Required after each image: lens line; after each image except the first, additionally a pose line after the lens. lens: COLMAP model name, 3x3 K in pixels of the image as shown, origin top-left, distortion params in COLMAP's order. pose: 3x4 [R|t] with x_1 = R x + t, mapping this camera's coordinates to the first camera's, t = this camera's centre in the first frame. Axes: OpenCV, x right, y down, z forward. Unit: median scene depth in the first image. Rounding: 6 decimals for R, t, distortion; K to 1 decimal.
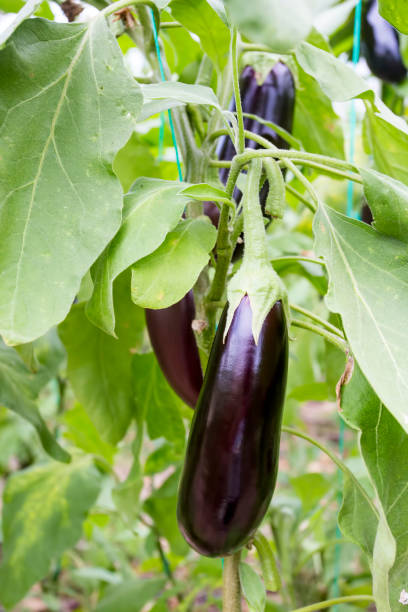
lens RADIAL K [[628.1, 0, 201.2], [0, 628.1, 309.6], [0, 0, 1]] dist [0.042218, 0.000000]
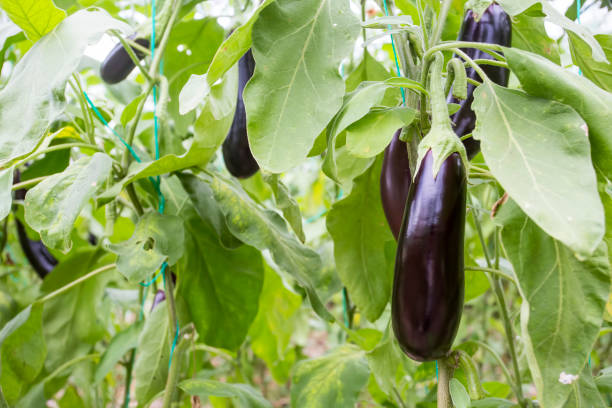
lens RADIAL K [[628.1, 0, 306.5], [0, 628.1, 201.2], [0, 0, 1]] dist [0.042218, 0.000000]
pose [[0.941097, -0.040091, -0.335751, 0.269601], [-0.016478, 0.986329, -0.163962, 0.316064], [0.337734, 0.159836, 0.927571, -0.352765]]
